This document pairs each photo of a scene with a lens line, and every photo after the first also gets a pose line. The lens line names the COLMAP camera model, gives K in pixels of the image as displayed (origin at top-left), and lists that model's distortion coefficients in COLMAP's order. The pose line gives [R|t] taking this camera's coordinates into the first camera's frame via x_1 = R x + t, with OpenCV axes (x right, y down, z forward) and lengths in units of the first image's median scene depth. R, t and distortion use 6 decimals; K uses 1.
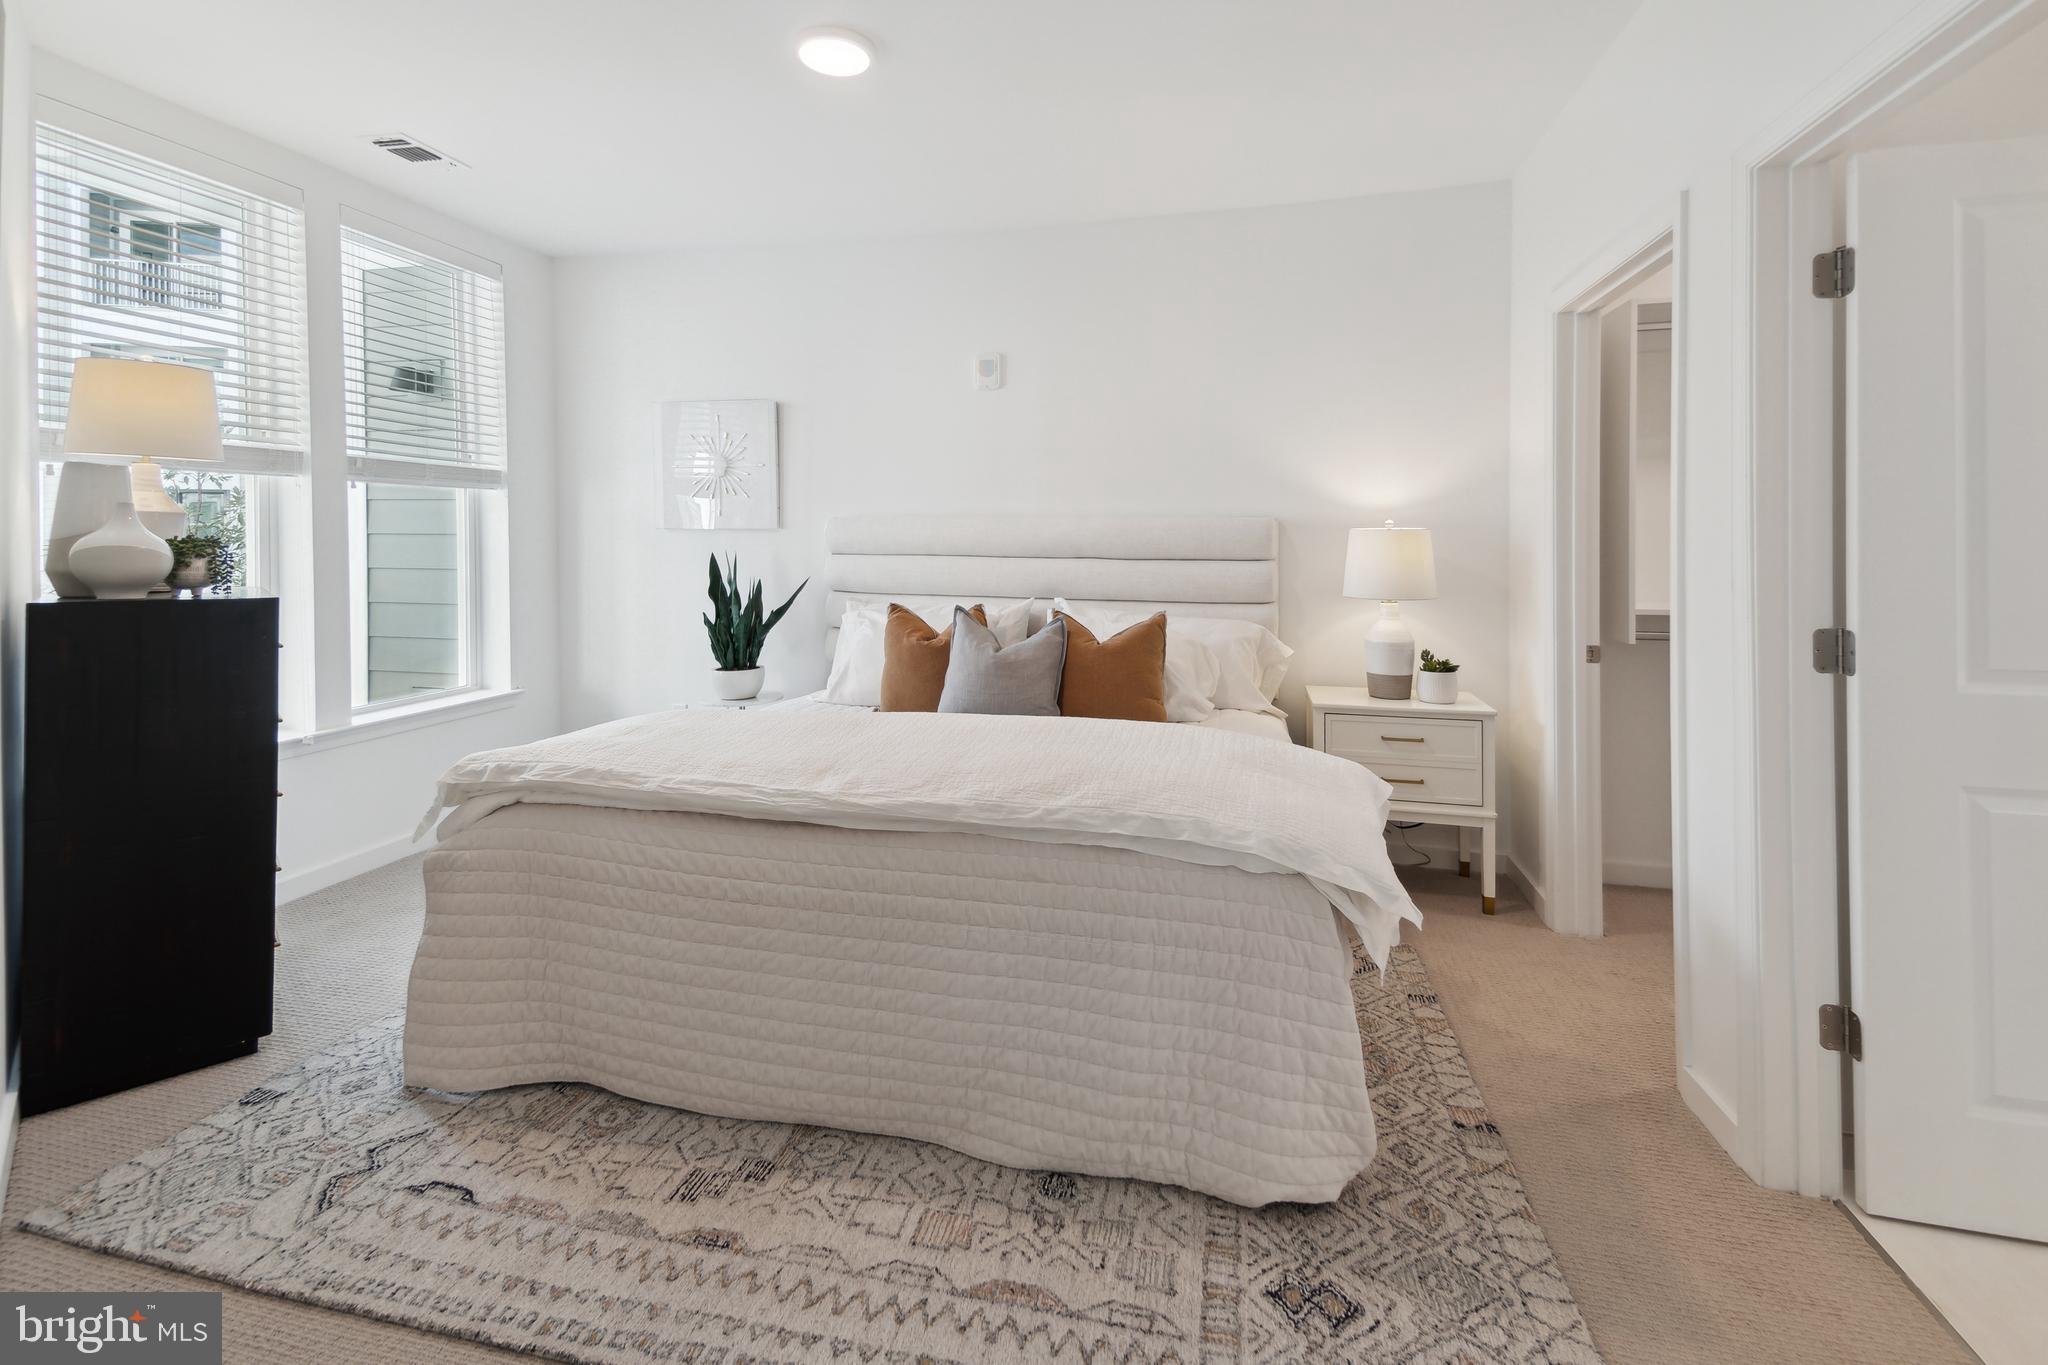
lens RADIAL K [[896.6, 0, 1044.9], [0, 896.6, 545.3], [0, 0, 1]] dist [0.031025, -0.004185]
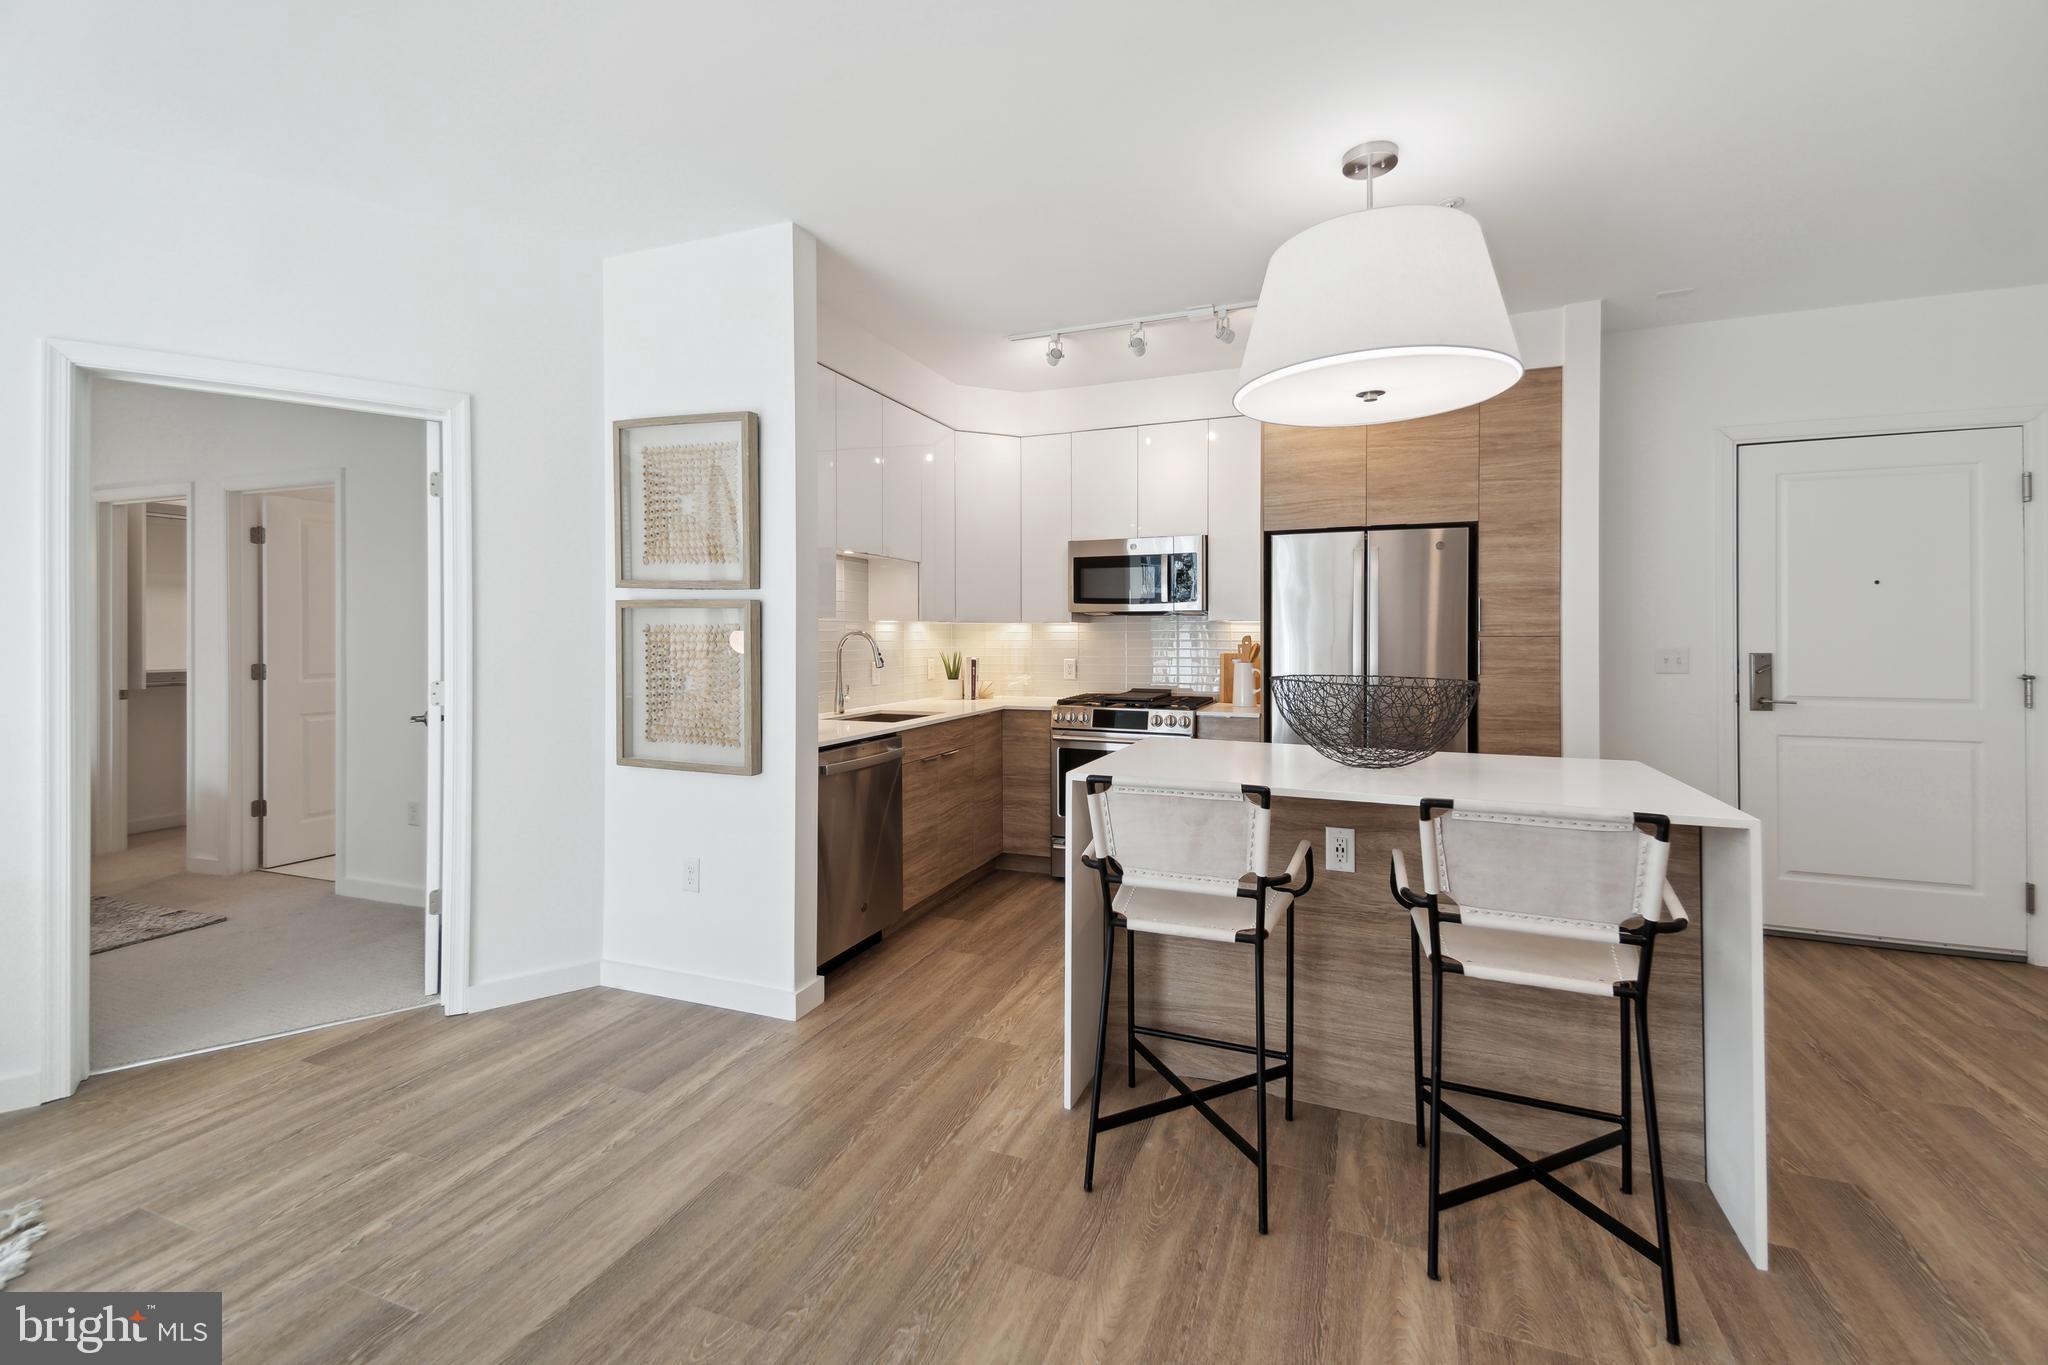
lens RADIAL K [[896.6, 0, 1048.0], [0, 896.6, 640.0], [0, 0, 1]] dist [0.031025, -0.004185]
pose [[0.145516, -0.001126, 0.989355, -0.955525], [0.000523, 0.999999, 0.001062, 0.011093], [-0.989356, 0.000363, 0.145517, -1.103431]]
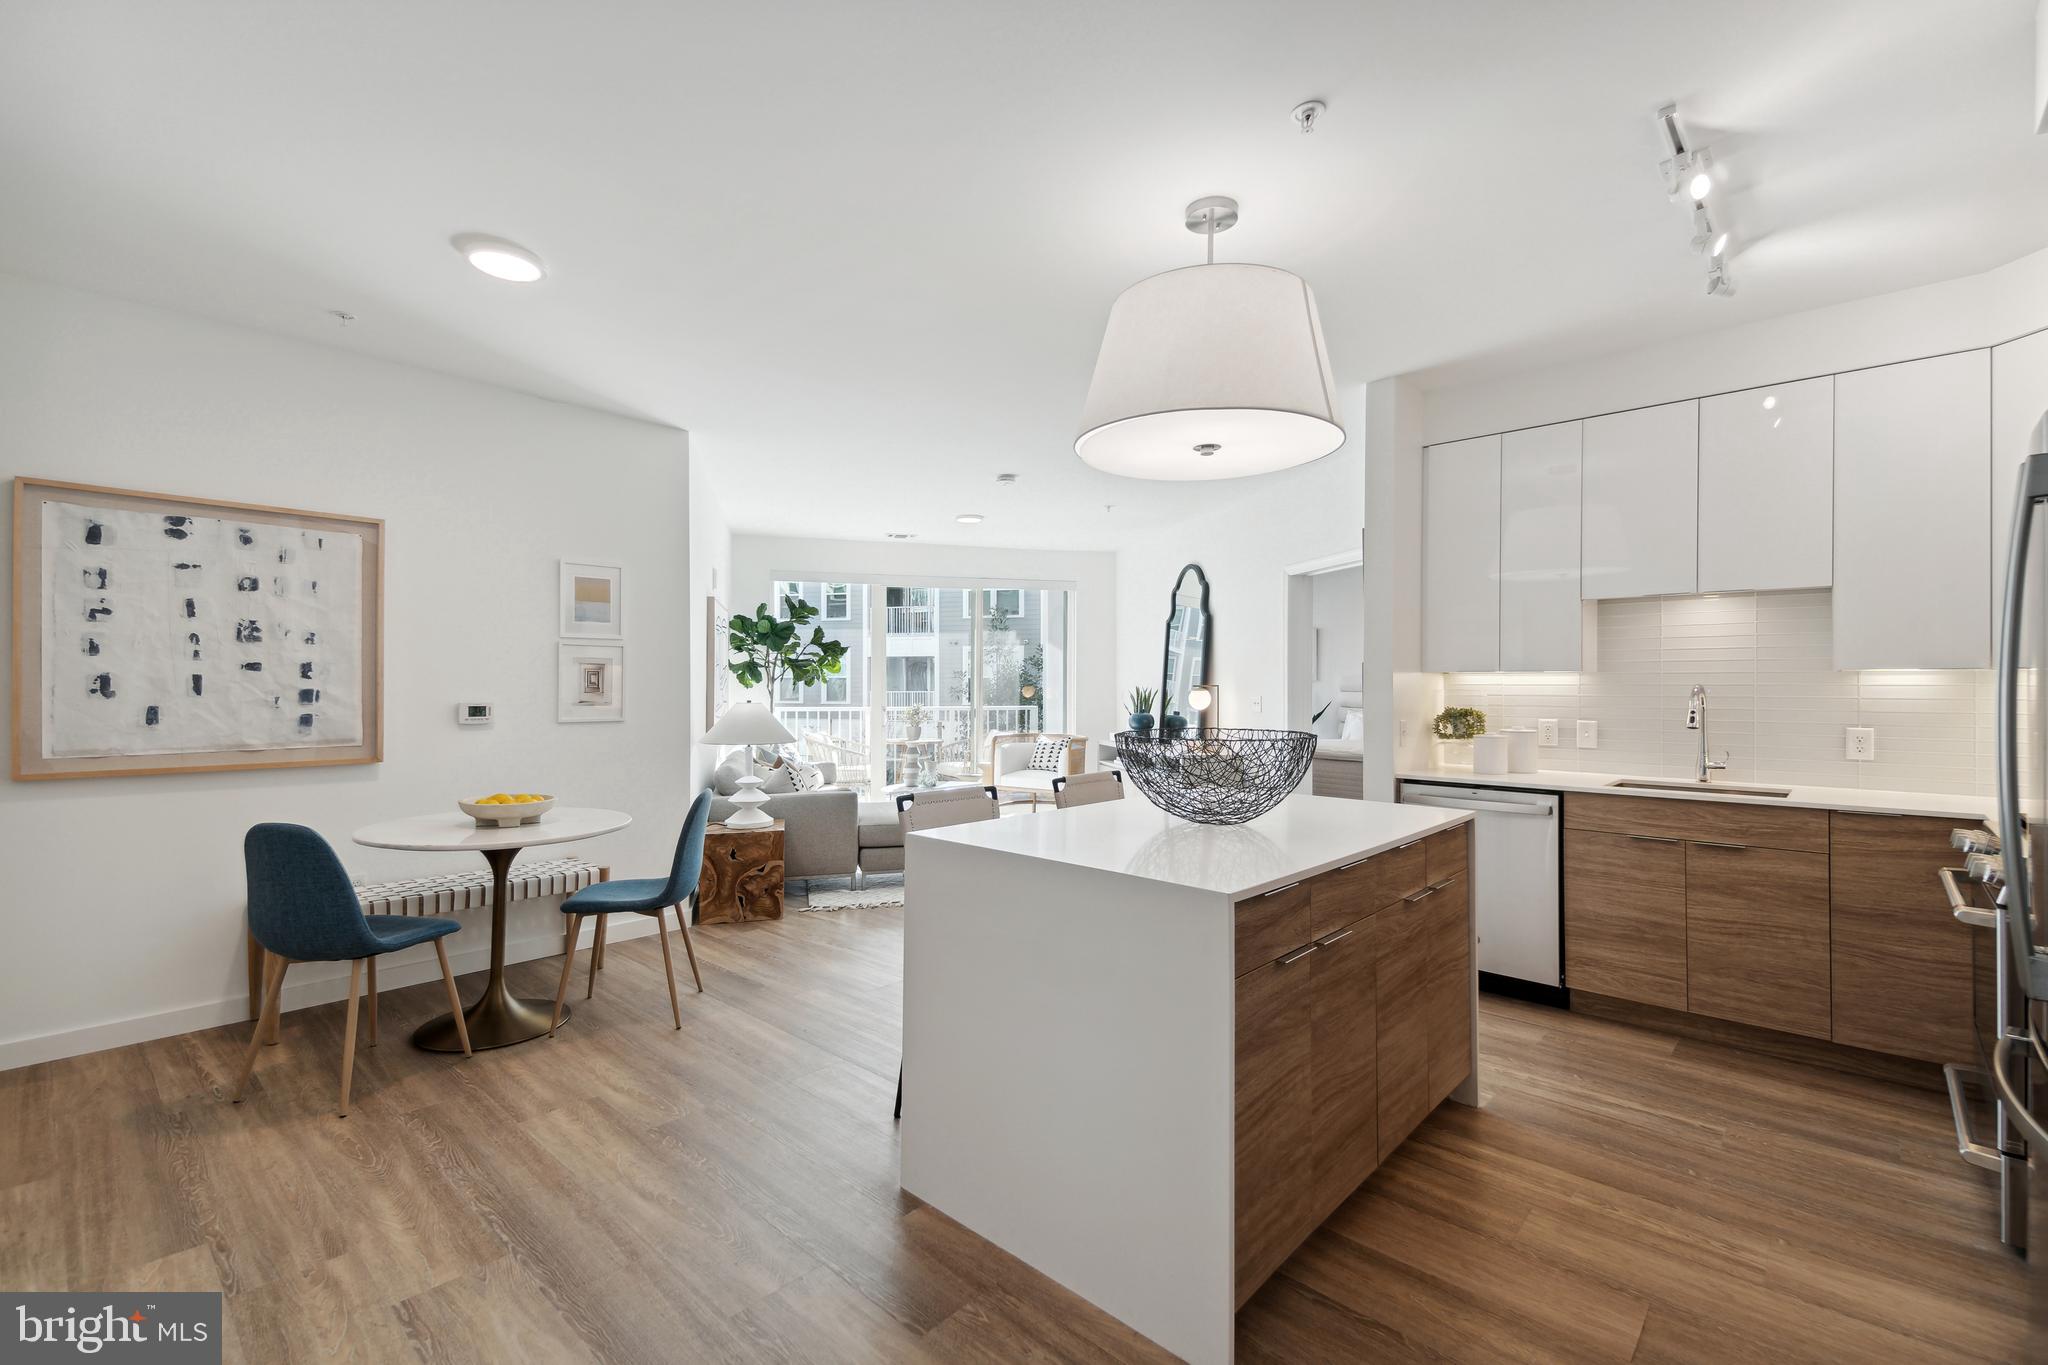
lens RADIAL K [[896.6, 0, 1039.7], [0, 896.6, 681.7], [0, 0, 1]] dist [0.031025, -0.004185]
pose [[0.875618, 0.000691, -0.483004, 0.255048], [-0.003884, 0.999977, -0.005610, 0.003504], [0.482989, 0.006788, 0.875600, -2.118852]]
